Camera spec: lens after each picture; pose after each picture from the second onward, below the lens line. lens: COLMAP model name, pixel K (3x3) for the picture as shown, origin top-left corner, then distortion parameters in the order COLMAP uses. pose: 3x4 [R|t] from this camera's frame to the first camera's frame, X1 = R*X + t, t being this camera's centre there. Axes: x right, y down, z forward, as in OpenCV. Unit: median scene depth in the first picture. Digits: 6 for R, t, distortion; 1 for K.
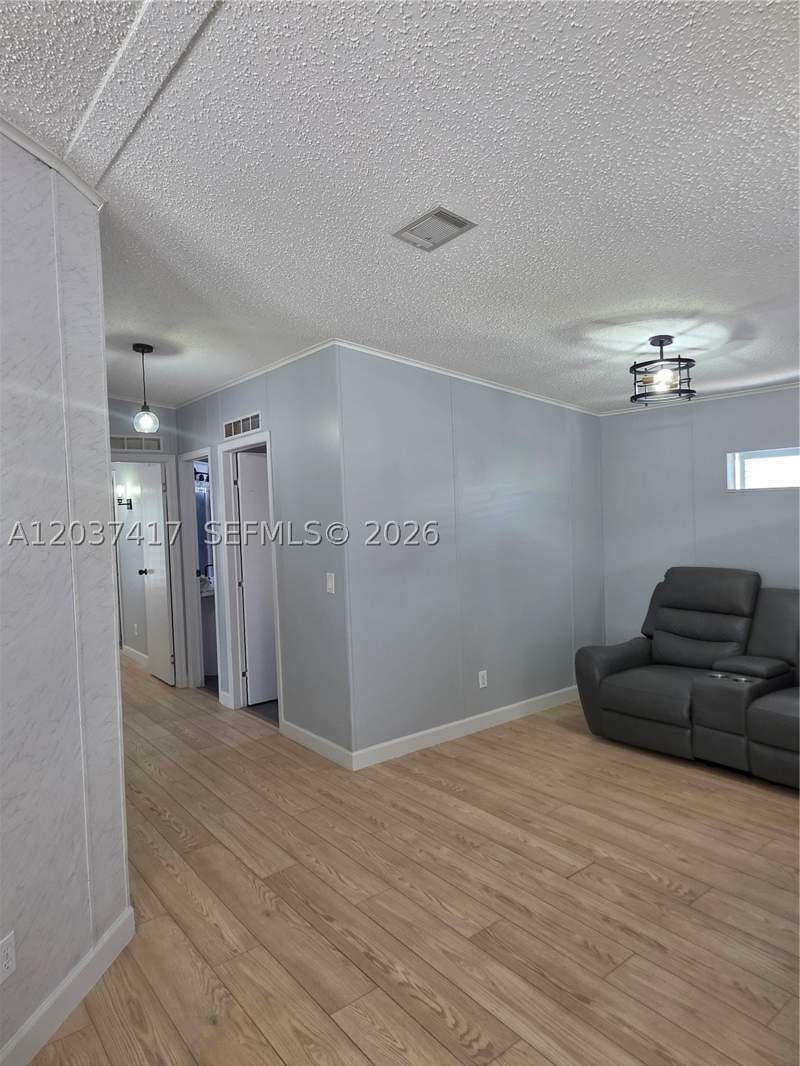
lens RADIAL K [[673.7, 0, 378.4], [0, 673.7, 528.5], [0, 0, 1]] dist [0.002480, 0.002899]
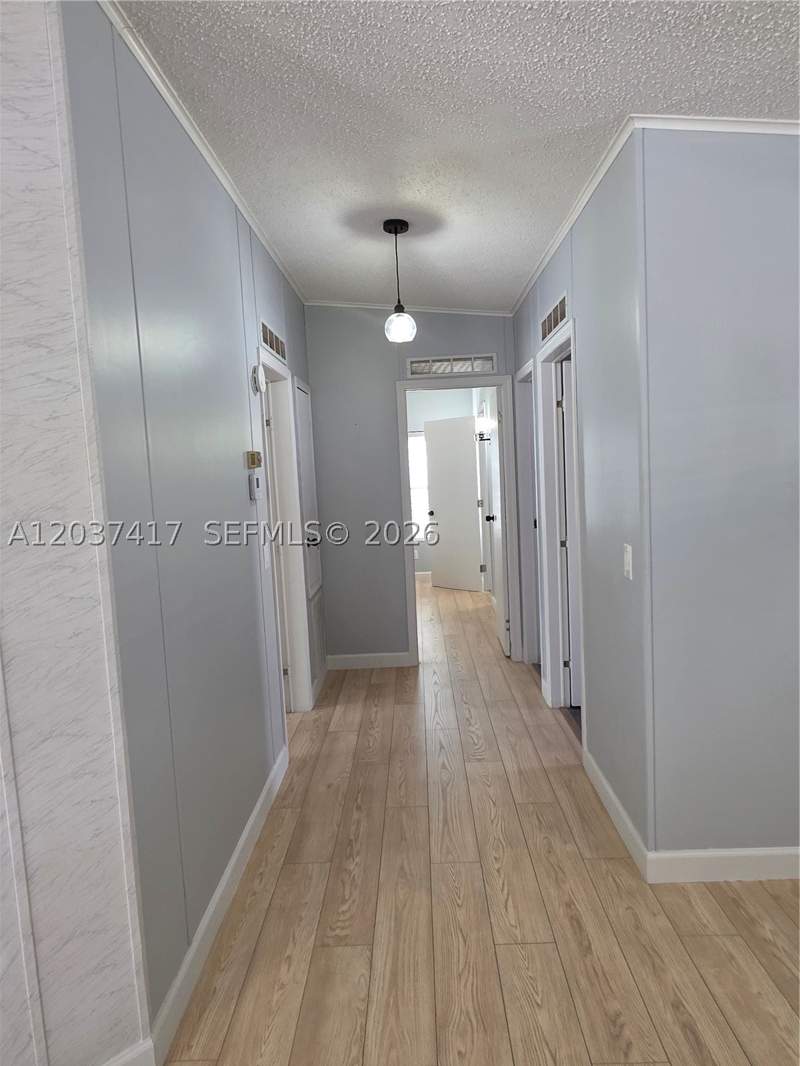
lens RADIAL K [[673.7, 0, 378.4], [0, 673.7, 528.5], [0, 0, 1]] dist [0.002480, 0.002899]
pose [[0.780649, 0.050038, -0.622963, 0.121150], [0.008836, 0.995806, 0.091058, -0.002971], [0.624907, -0.076589, 0.776933, 0.390134]]
